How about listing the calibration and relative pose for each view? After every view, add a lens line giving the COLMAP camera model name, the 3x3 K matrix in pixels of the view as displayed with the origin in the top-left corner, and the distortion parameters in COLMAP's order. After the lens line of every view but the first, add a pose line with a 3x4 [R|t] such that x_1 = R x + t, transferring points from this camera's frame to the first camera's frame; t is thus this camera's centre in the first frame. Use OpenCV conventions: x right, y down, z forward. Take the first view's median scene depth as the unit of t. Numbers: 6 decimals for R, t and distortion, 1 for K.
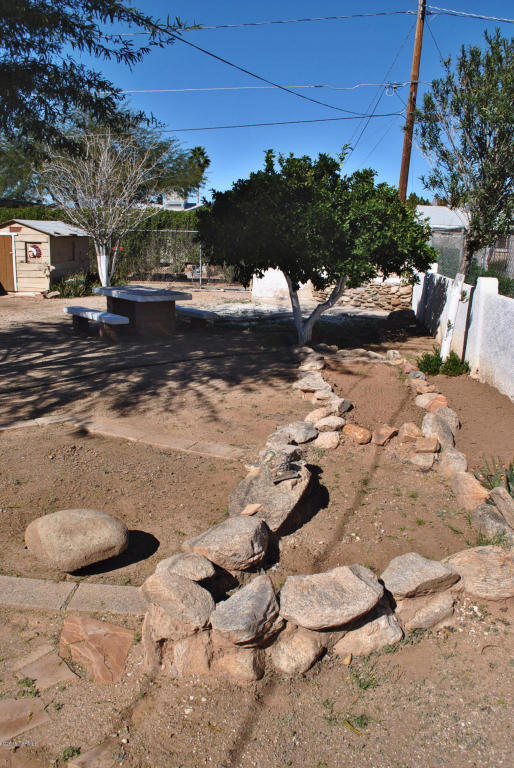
lens RADIAL K [[610.9, 0, 256.5], [0, 610.9, 394.8], [0, 0, 1]] dist [-0.092740, 0.003897]
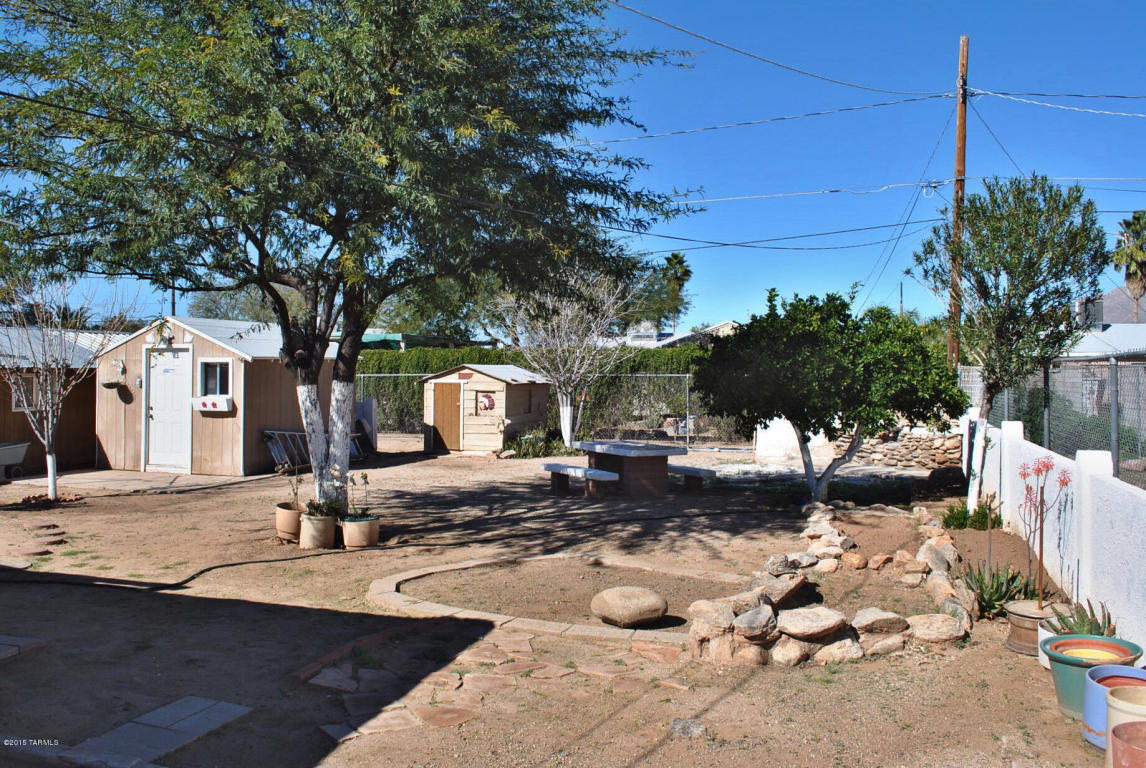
lens RADIAL K [[911.6, 0, 573.0], [0, 911.6, 384.0], [0, 0, 1]] dist [-0.092740, 0.003897]
pose [[0.978973, -0.021633, -0.202838, 0.001788], [-0.029098, 0.969383, -0.243822, 0.073568], [0.201902, 0.244597, 0.948371, -0.321490]]
